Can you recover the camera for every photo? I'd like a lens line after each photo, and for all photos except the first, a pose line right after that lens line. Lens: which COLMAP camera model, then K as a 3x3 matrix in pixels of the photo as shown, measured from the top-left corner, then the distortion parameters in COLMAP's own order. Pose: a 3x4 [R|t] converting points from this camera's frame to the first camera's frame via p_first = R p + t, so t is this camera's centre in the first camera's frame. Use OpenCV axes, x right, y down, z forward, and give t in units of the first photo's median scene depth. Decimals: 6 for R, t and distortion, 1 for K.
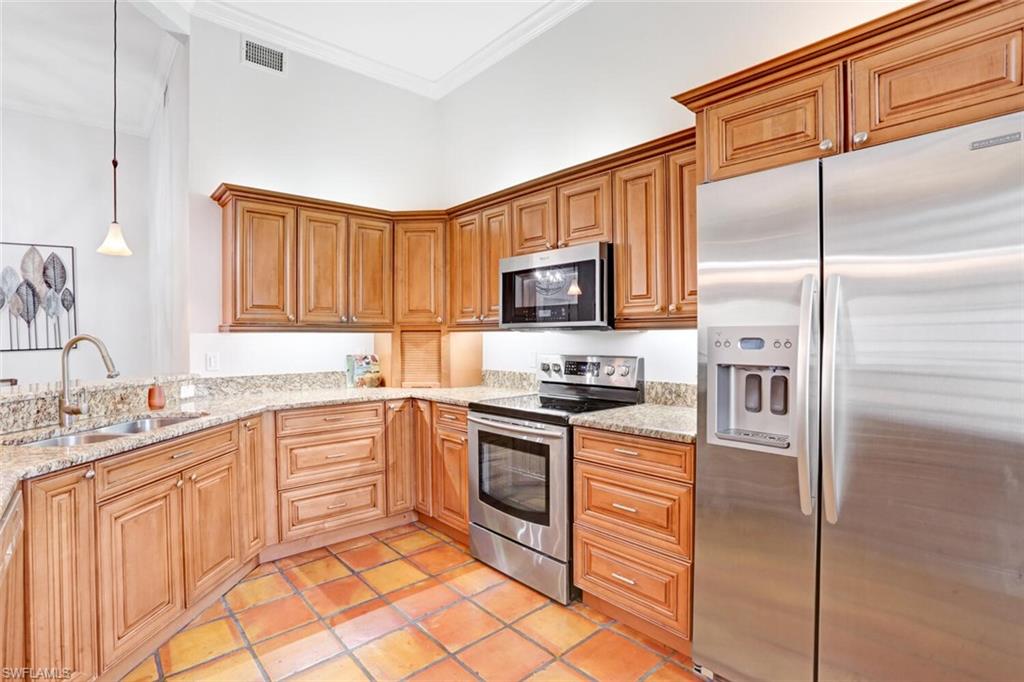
lens RADIAL K [[502.9, 0, 513.5], [0, 502.9, 335.3], [0, 0, 1]] dist [-0.061650, 0.026217]
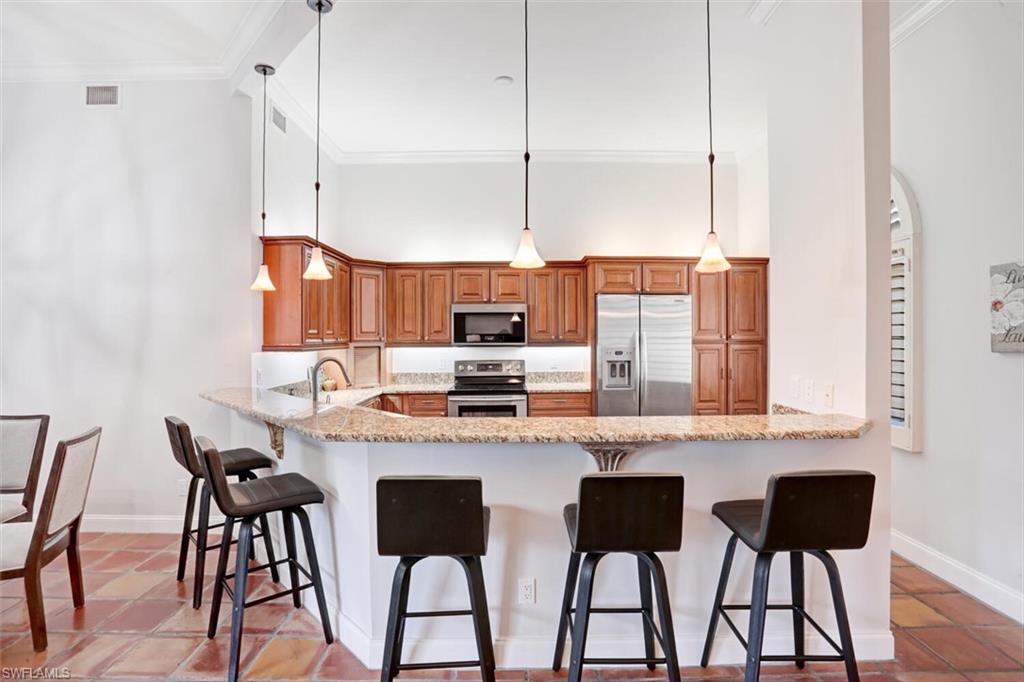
lens RADIAL K [[502.9, 0, 511.3], [0, 502.9, 330.3], [0, 0, 1]] dist [-0.061650, 0.026217]
pose [[0.665327, 0.008856, 0.746499, -1.234464], [0.001829, 0.999907, -0.013492, -0.045612], [-0.746550, 0.010342, 0.665249, -0.281375]]
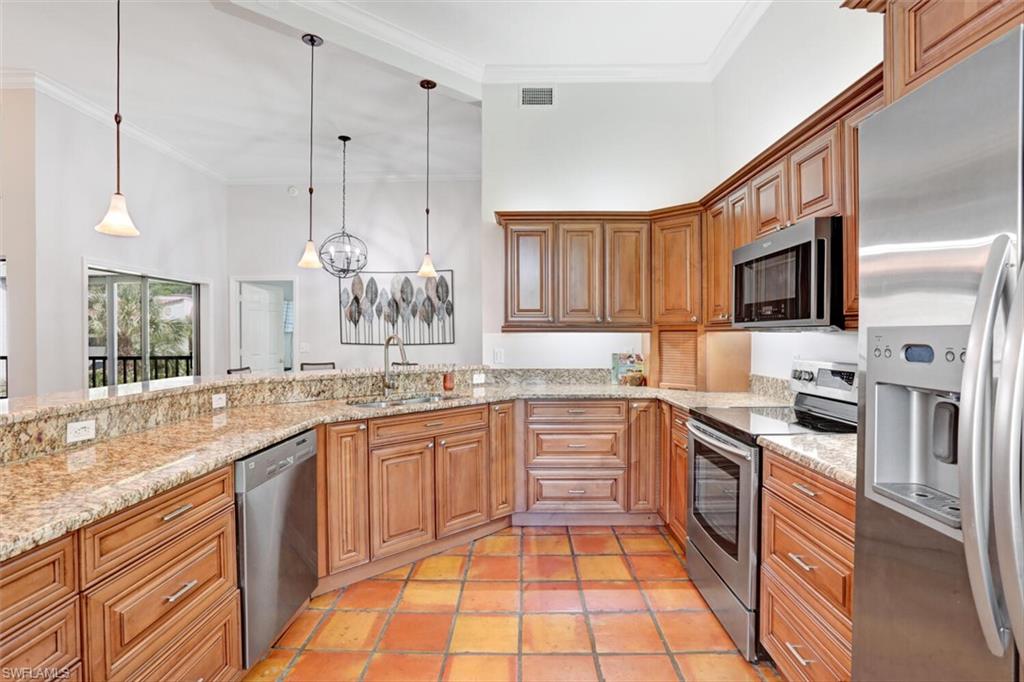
lens RADIAL K [[502.9, 0, 508.9], [0, 502.9, 334.2], [0, 0, 1]] dist [-0.061650, 0.026217]
pose [[0.729266, 0.002906, -0.684224, 0.305852], [-0.001134, 0.999995, 0.003038, -0.005919], [0.684229, -0.001439, 0.729265, 0.102838]]
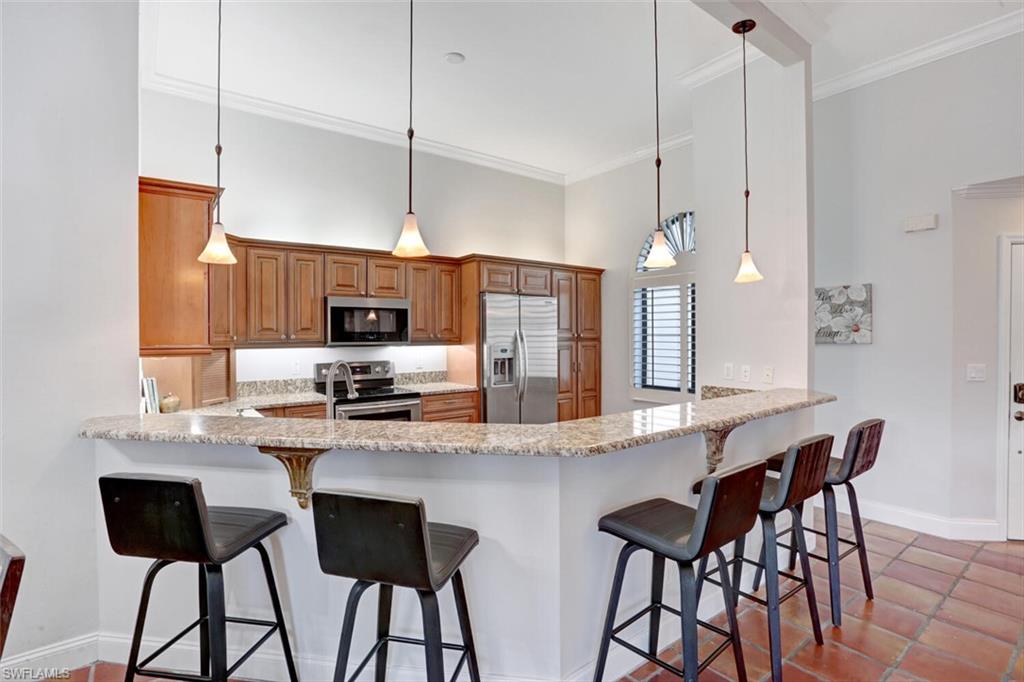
lens RADIAL K [[502.9, 0, 508.0], [0, 502.9, 335.3], [0, 0, 1]] dist [-0.061650, 0.026217]
pose [[0.086417, 0.002390, 0.996256, -1.476328], [0.004583, 0.999986, -0.002796, -0.040041], [-0.996248, 0.004808, 0.086405, 0.411737]]
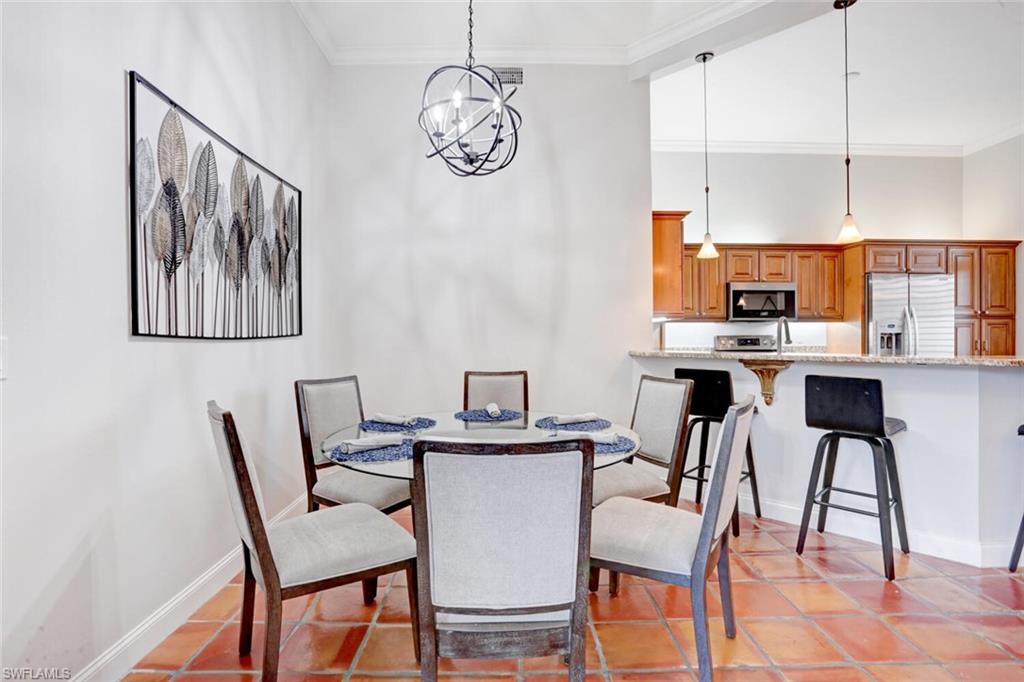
lens RADIAL K [[502.9, 0, 507.2], [0, 502.9, 340.2], [0, 0, 1]] dist [-0.061650, 0.026217]
pose [[0.650162, -0.005078, 0.759778, -2.068437], [0.002157, 0.999986, 0.004838, 0.049887], [-0.759792, -0.001507, 0.650164, 0.481013]]
